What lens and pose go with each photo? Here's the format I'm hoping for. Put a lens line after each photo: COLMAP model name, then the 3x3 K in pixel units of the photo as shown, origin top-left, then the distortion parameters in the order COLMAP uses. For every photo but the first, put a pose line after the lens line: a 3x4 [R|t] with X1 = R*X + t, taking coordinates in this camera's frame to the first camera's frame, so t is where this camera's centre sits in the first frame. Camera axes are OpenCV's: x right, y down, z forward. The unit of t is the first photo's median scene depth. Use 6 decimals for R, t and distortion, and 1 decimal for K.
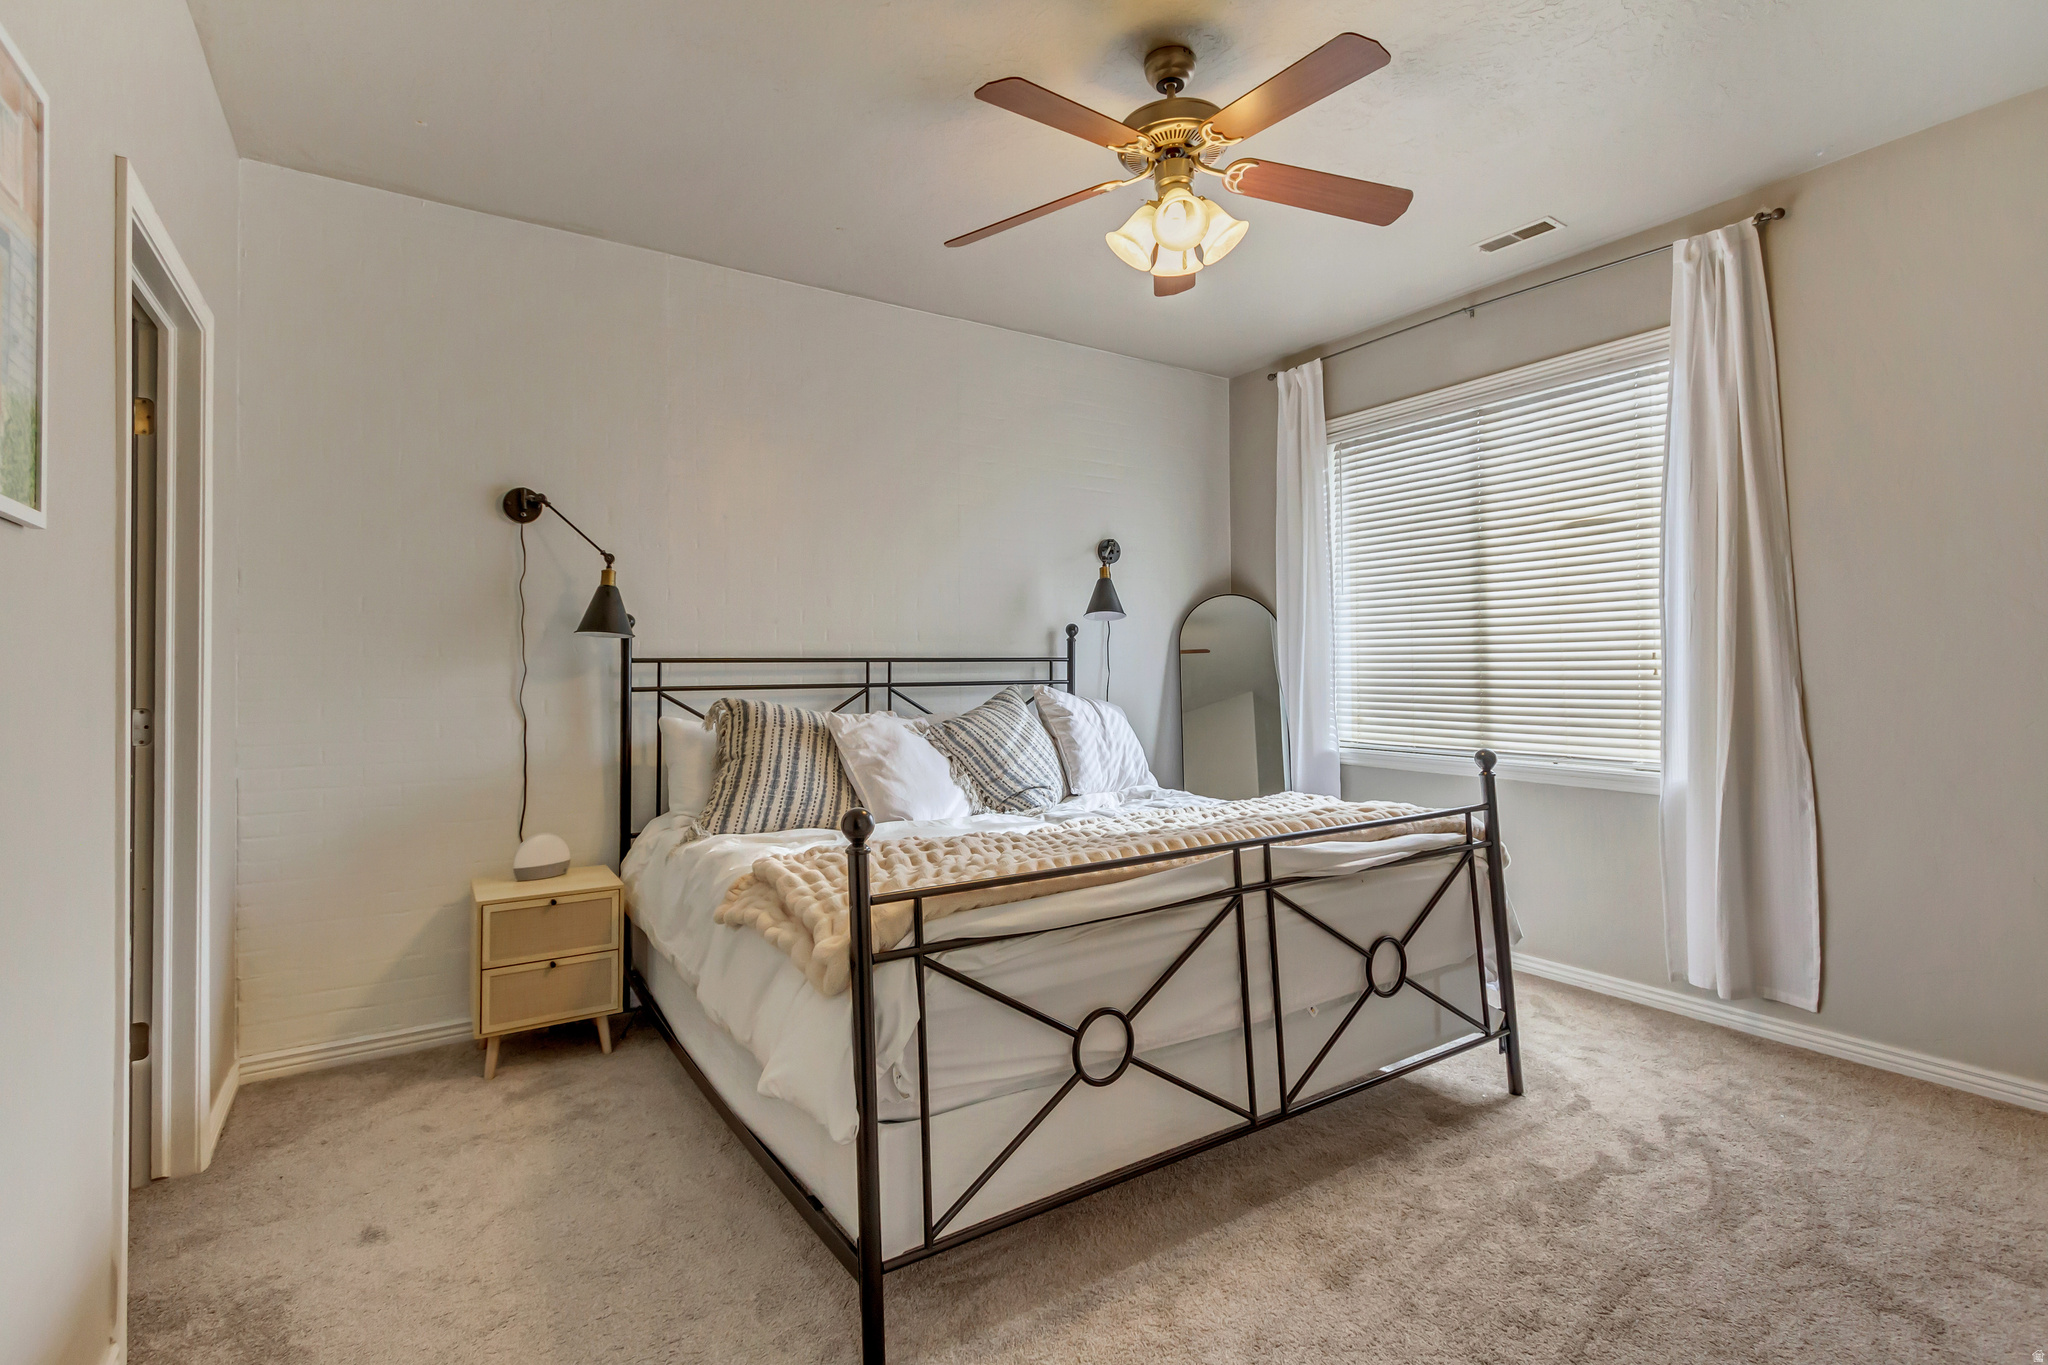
lens RADIAL K [[998.4, 0, 1030.3], [0, 998.4, 676.1], [0, 0, 1]] dist [0.002382, 0.000109]
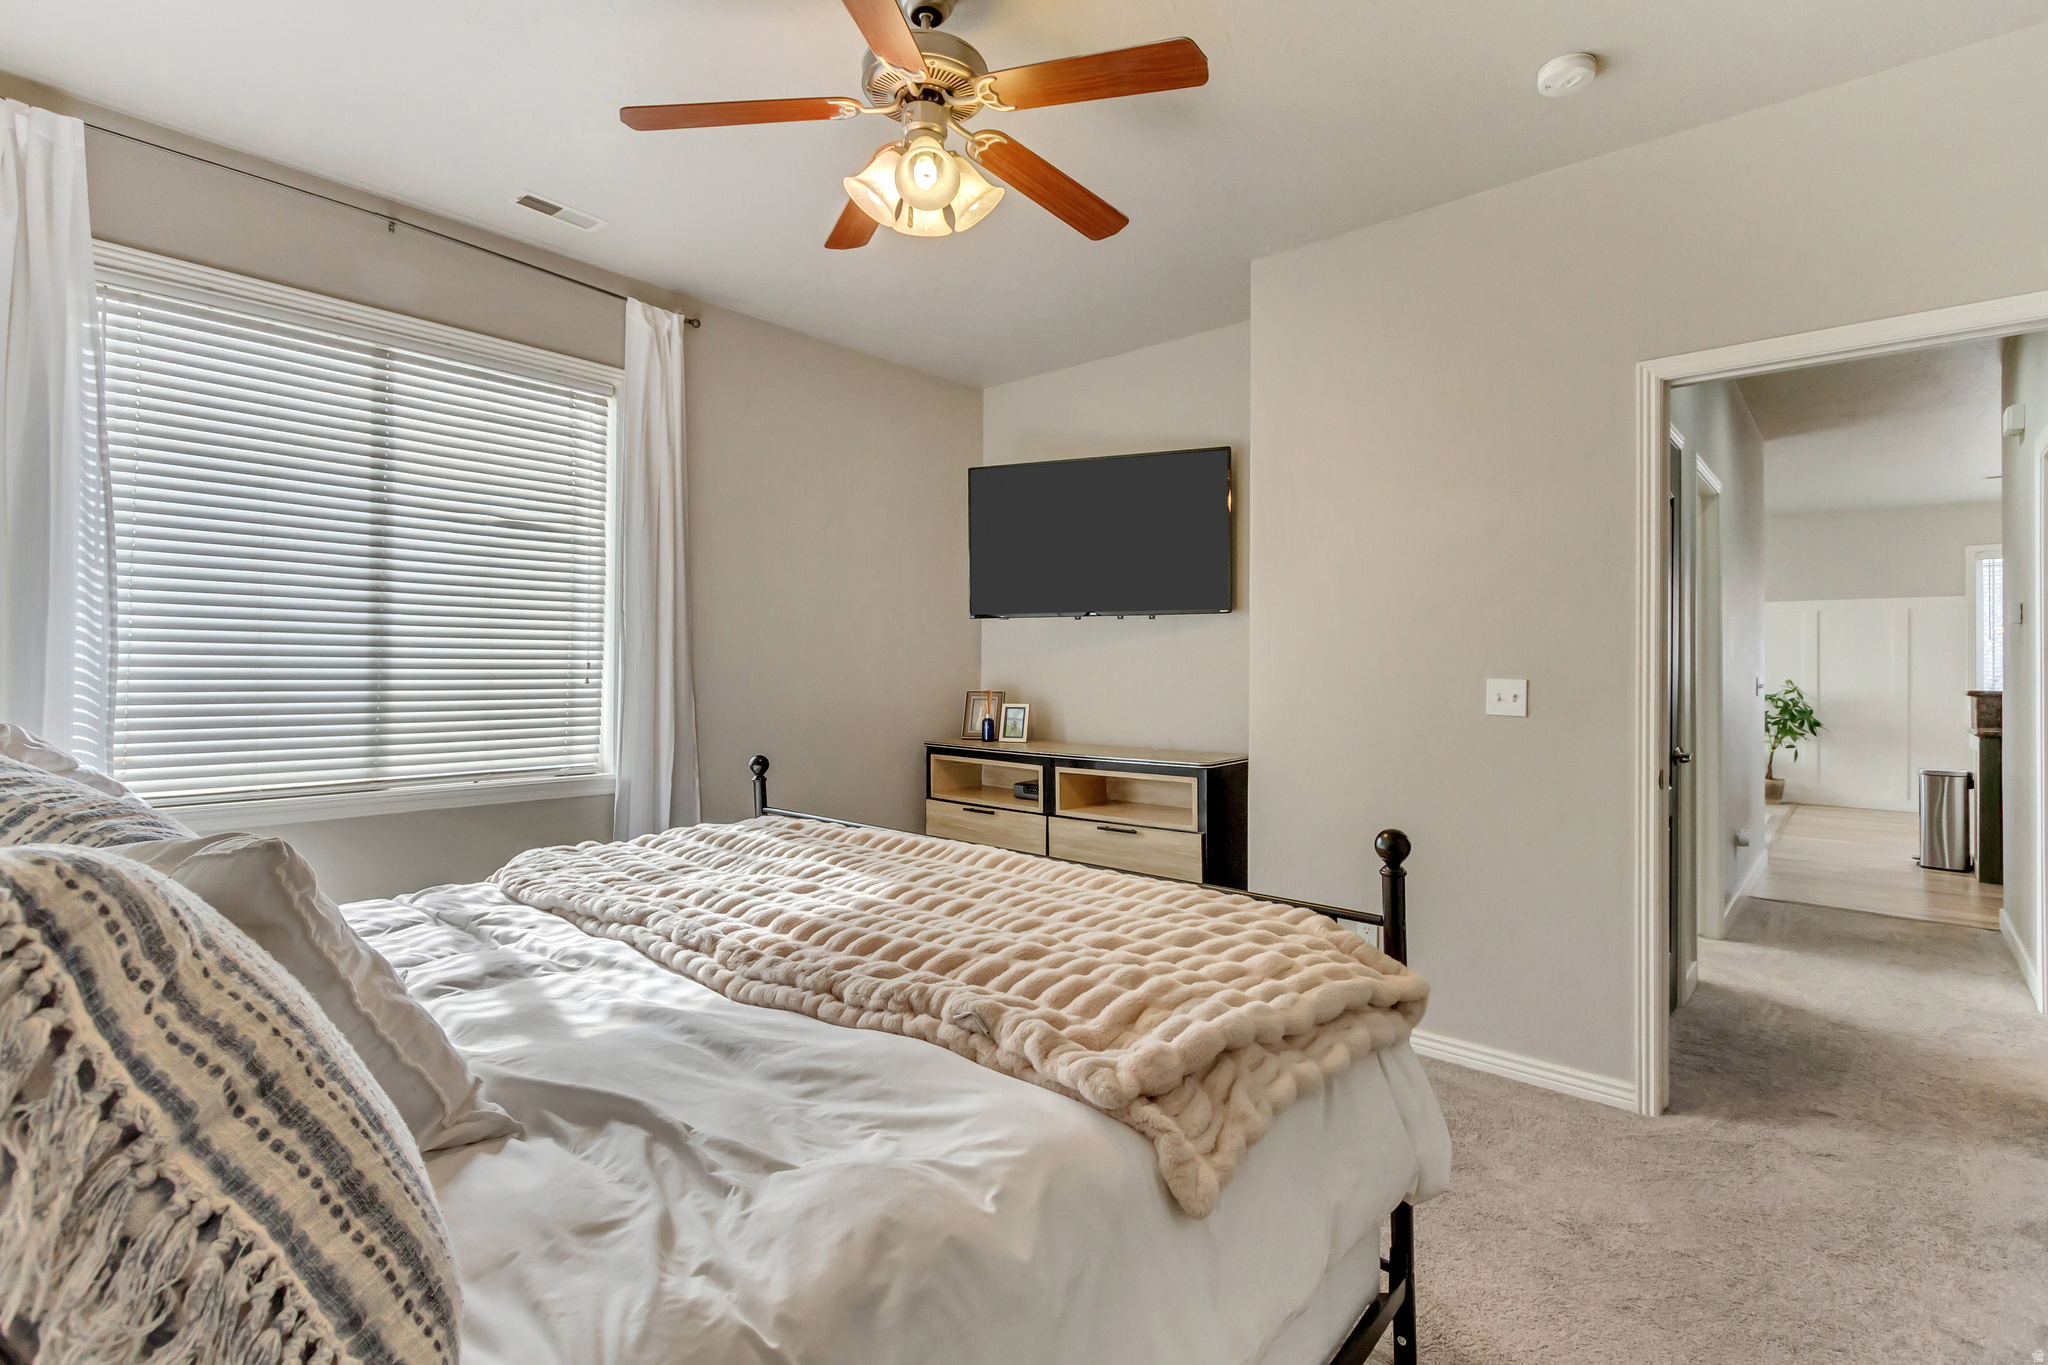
lens RADIAL K [[998.4, 0, 1030.3], [0, 998.4, 676.1], [0, 0, 1]] dist [0.002382, 0.000109]
pose [[-0.295583, -0.001733, 0.955316, -0.552252], [-0.001181, 0.999998, 0.001448, -0.011757], [-0.955316, -0.000700, -0.295584, 0.898170]]
